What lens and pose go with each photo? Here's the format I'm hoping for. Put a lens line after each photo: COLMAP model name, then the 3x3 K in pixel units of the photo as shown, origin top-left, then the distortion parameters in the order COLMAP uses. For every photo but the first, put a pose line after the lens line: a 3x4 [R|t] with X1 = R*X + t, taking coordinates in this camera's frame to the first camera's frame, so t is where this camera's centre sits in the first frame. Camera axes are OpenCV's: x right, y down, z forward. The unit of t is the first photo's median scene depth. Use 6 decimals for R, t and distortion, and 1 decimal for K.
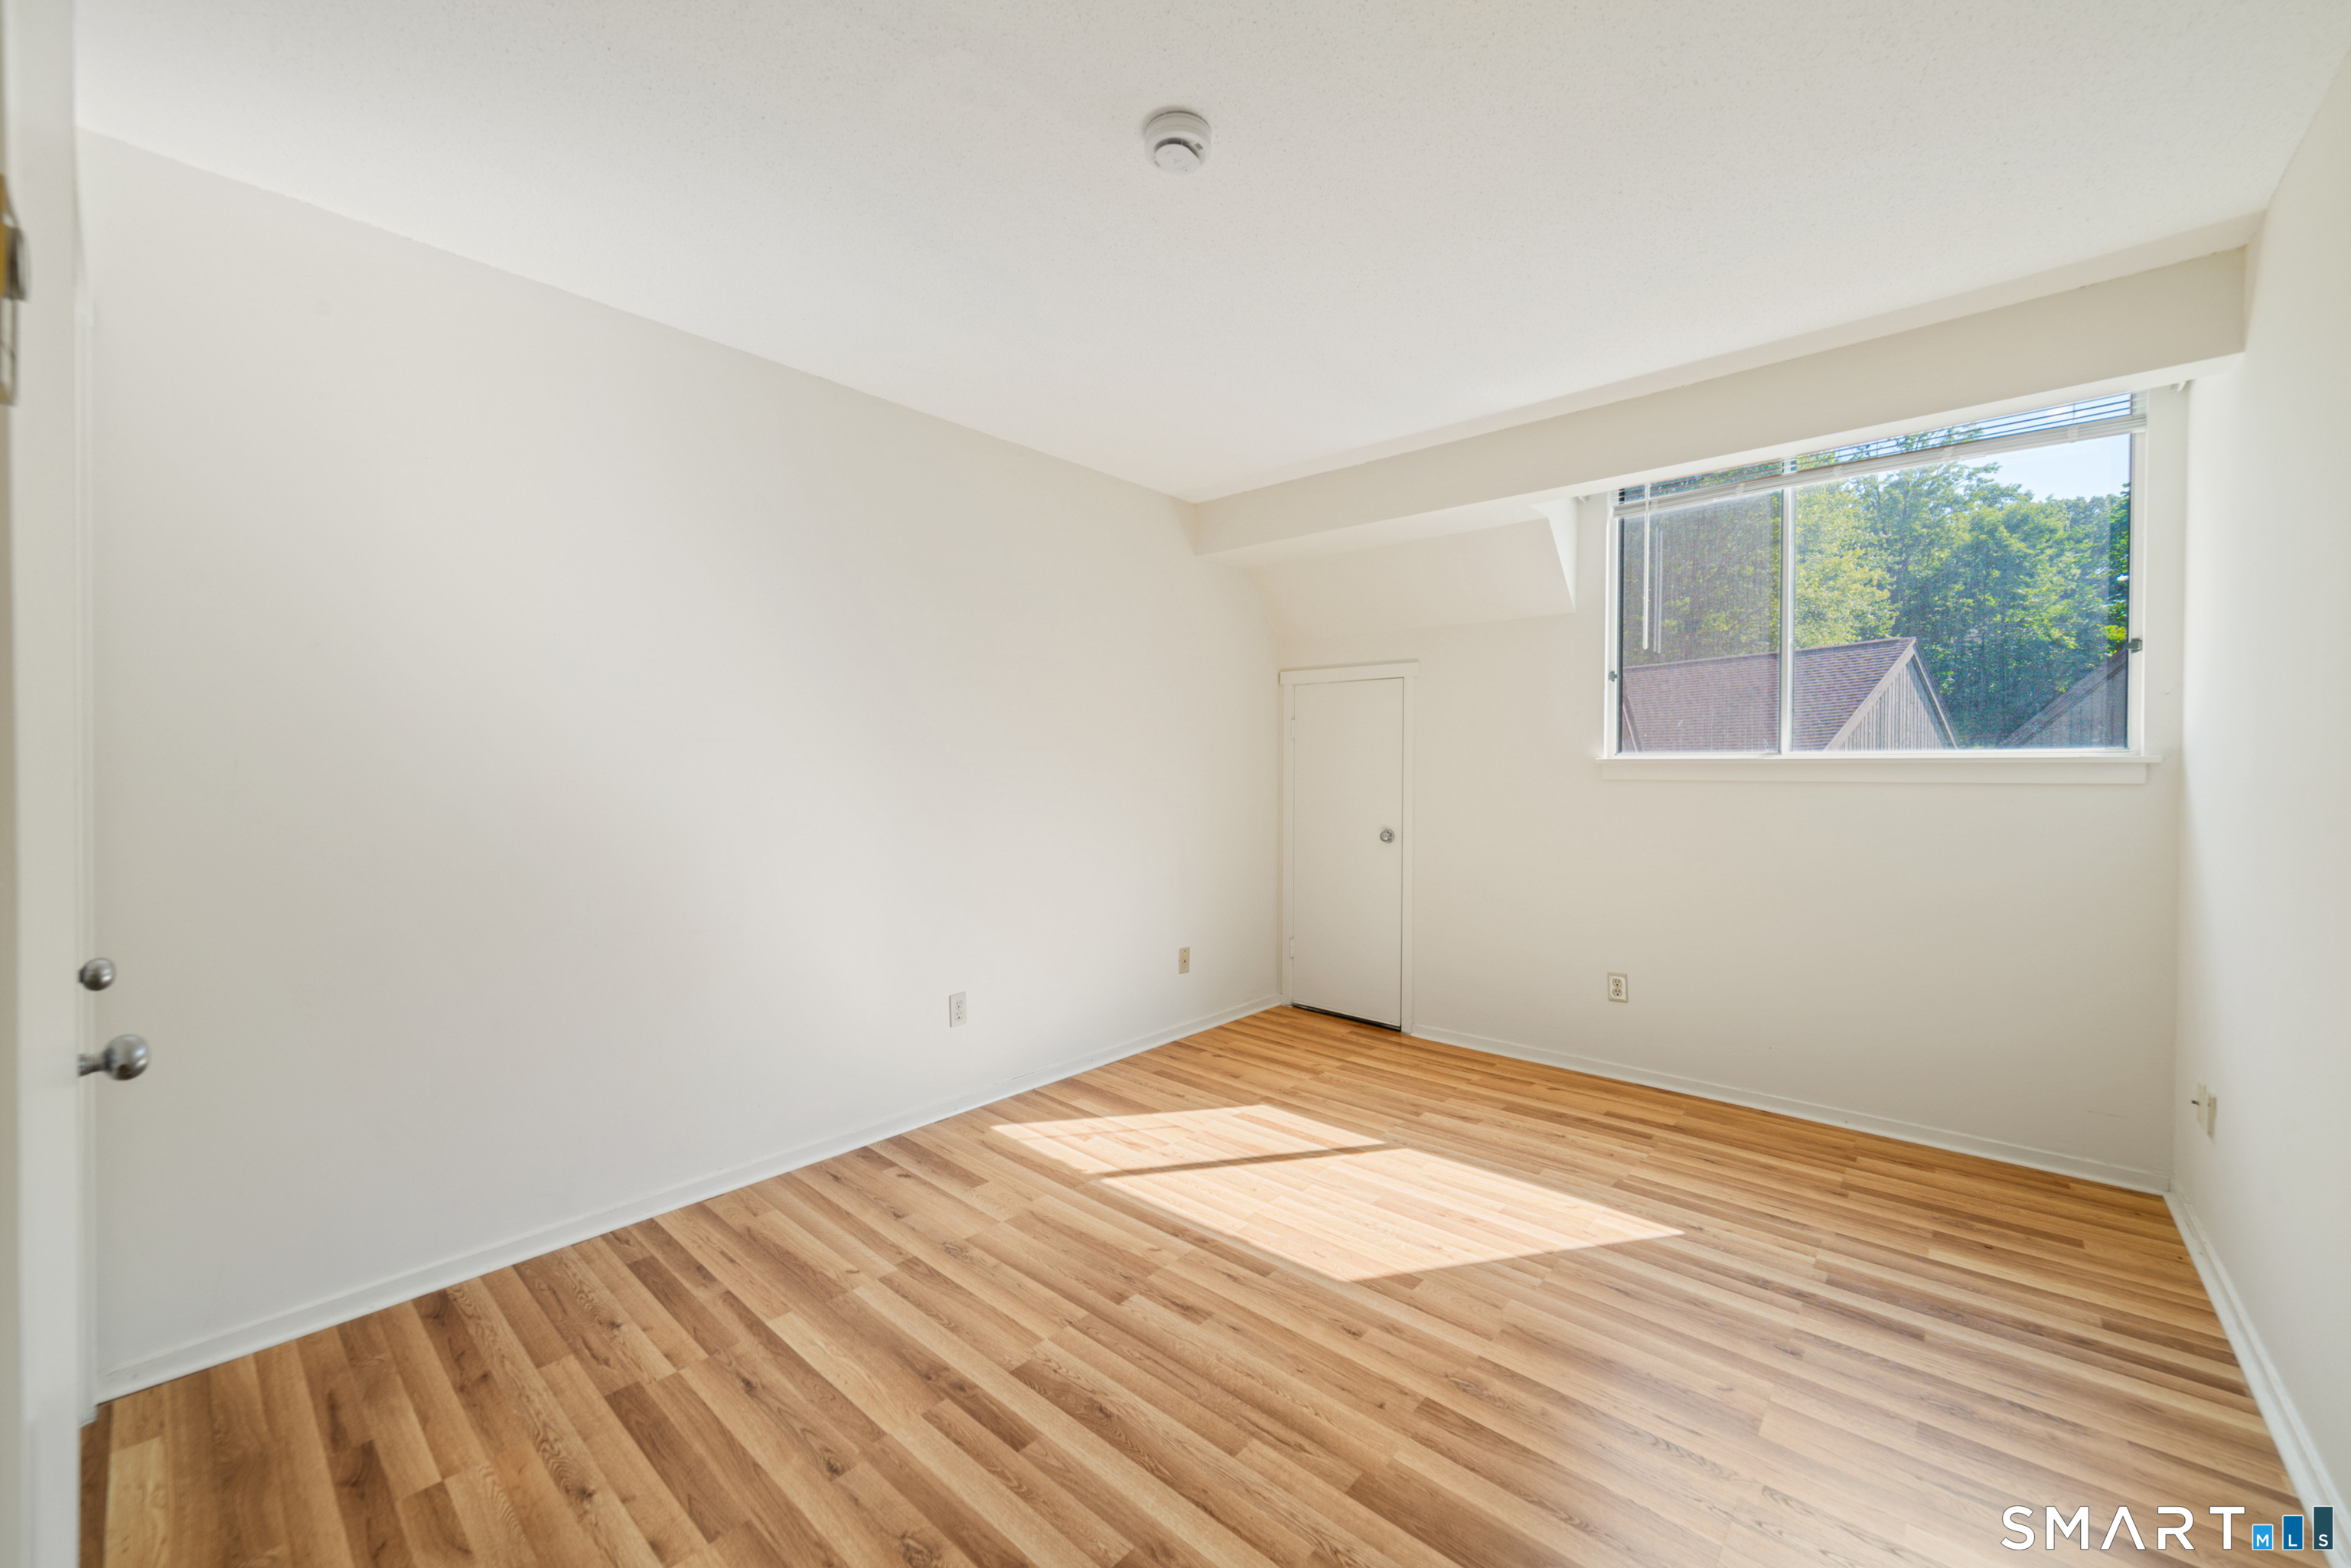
lens RADIAL K [[916.0, 0, 1175.5], [0, 916.0, 784.0], [0, 0, 1]] dist [0.001553, 0.000377]
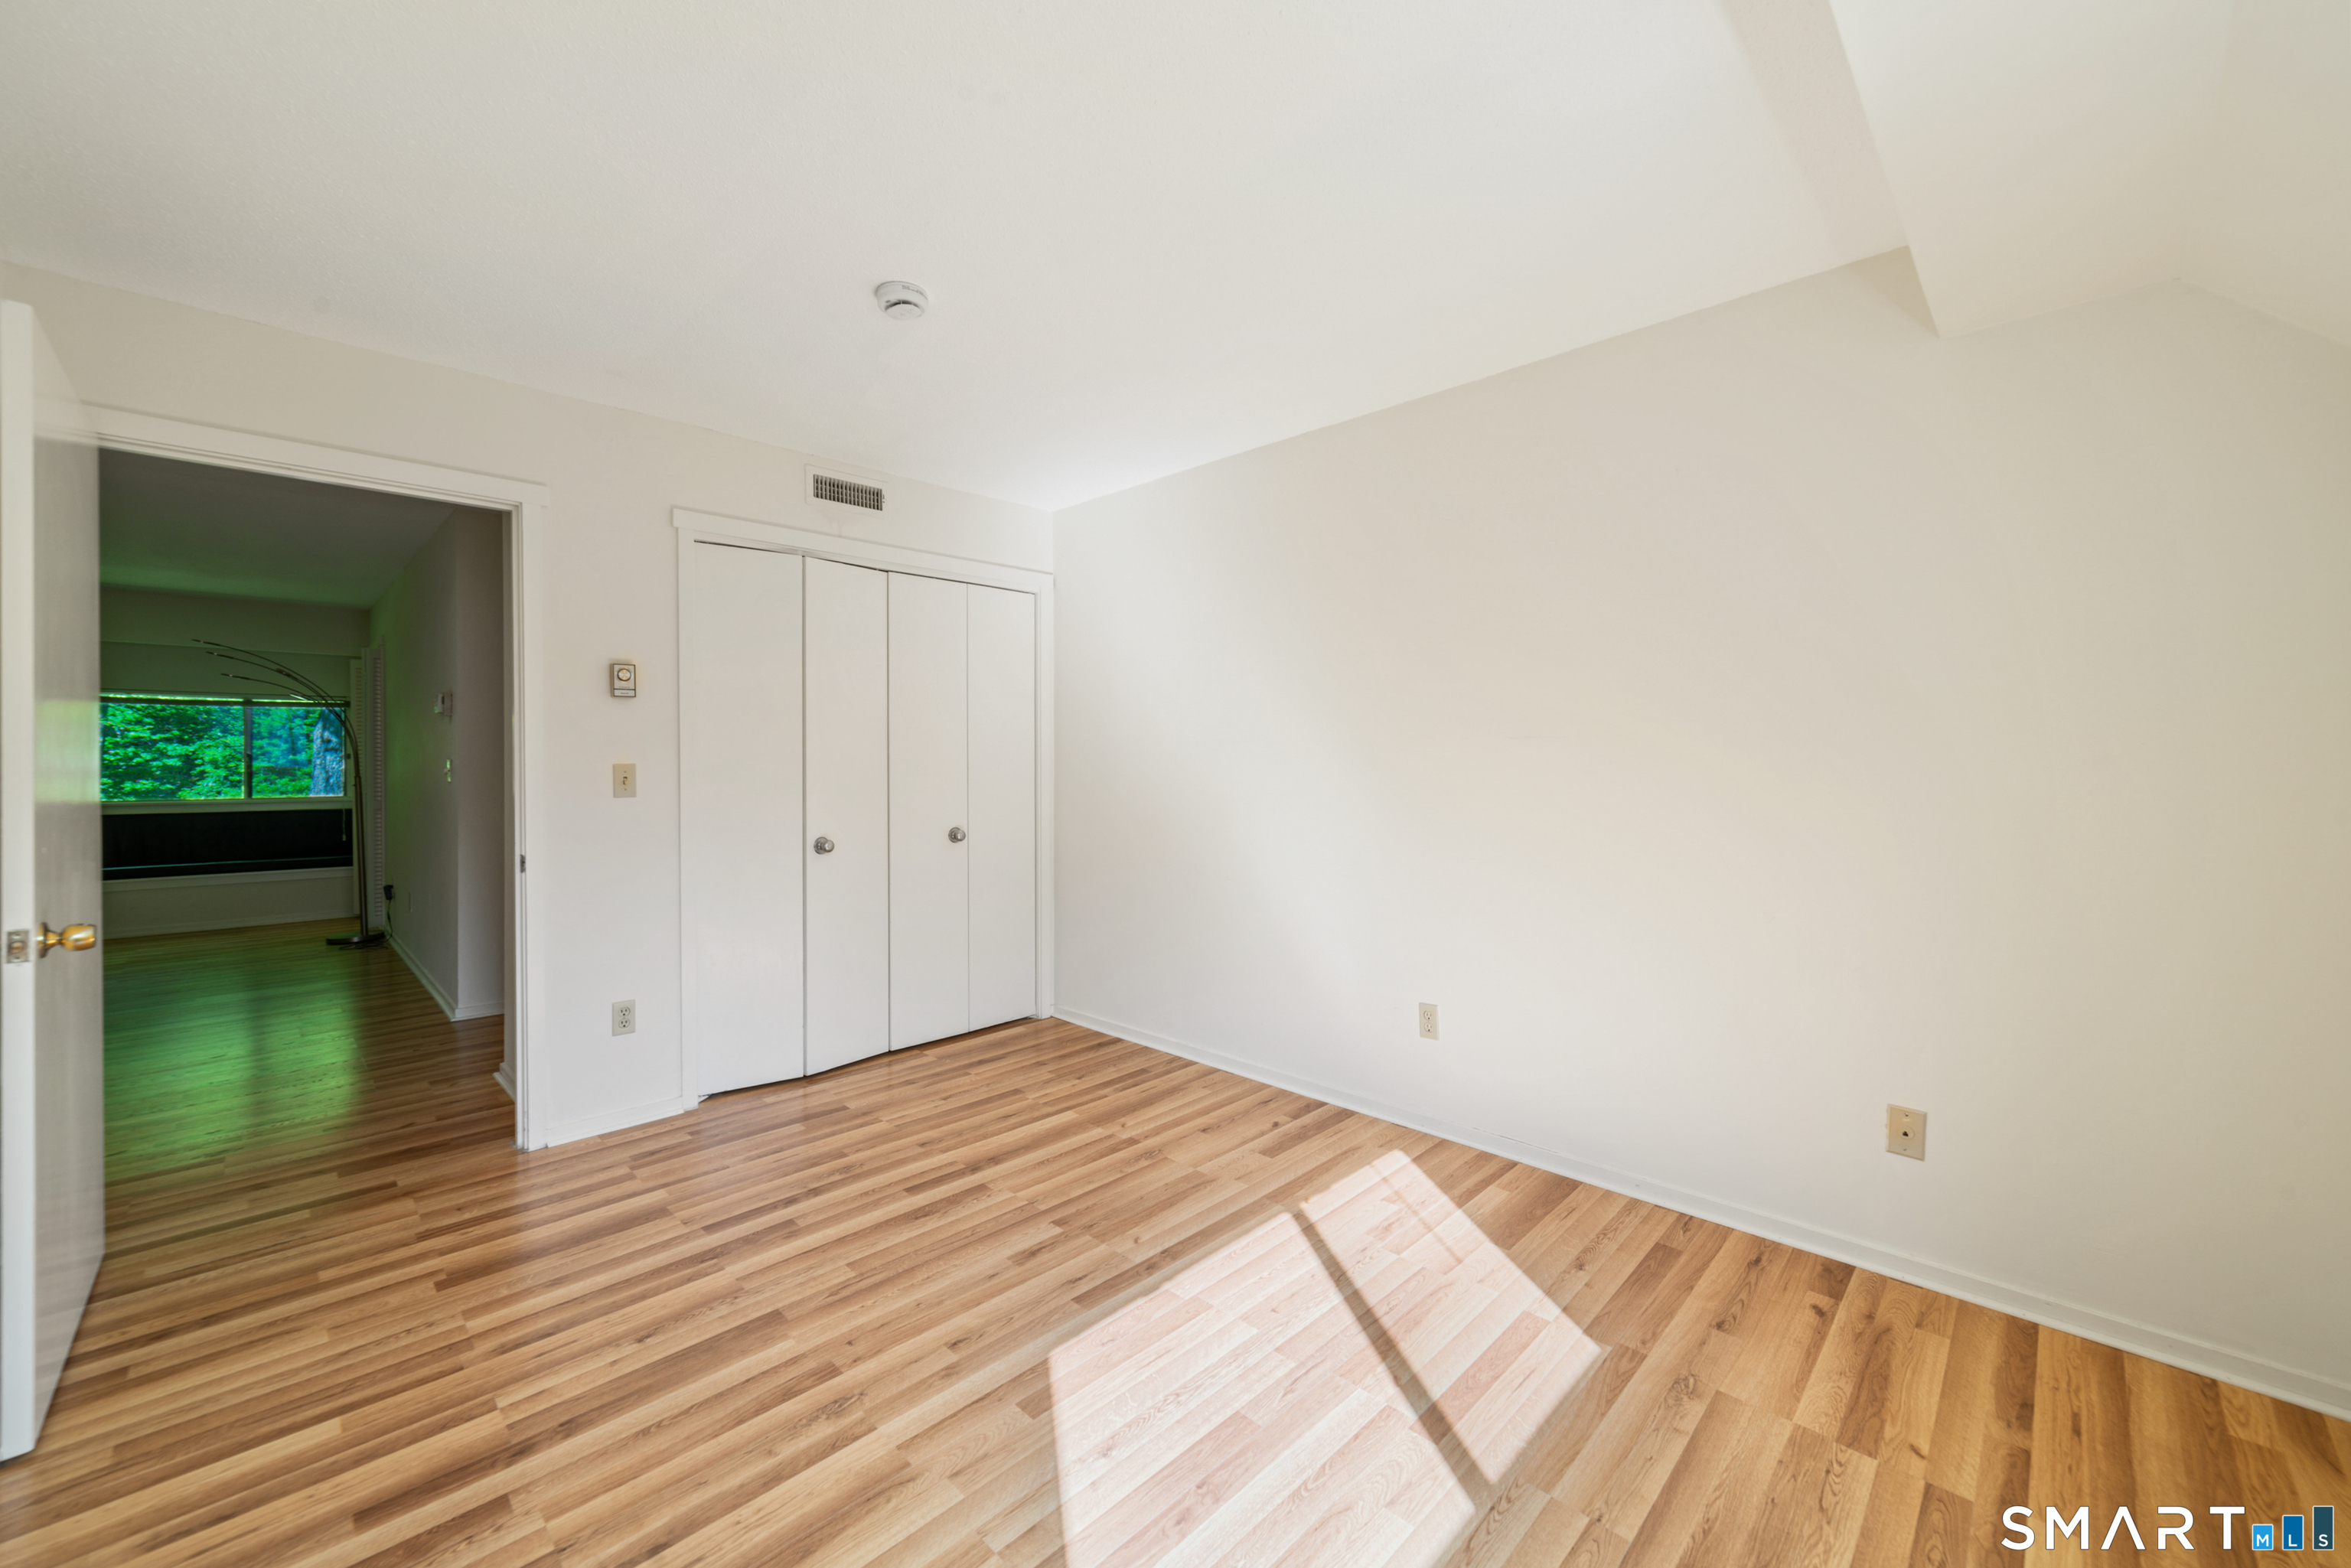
lens RADIAL K [[887.2, 0, 1179.0], [0, 887.2, 768.8], [0, 0, 1]] dist [0.007725, 0.000332]
pose [[-0.048531, 0.000420, -0.998822, 0.987019], [-0.010028, 0.999949, 0.000907, -0.025316], [0.998771, 0.010060, -0.048525, 1.101615]]
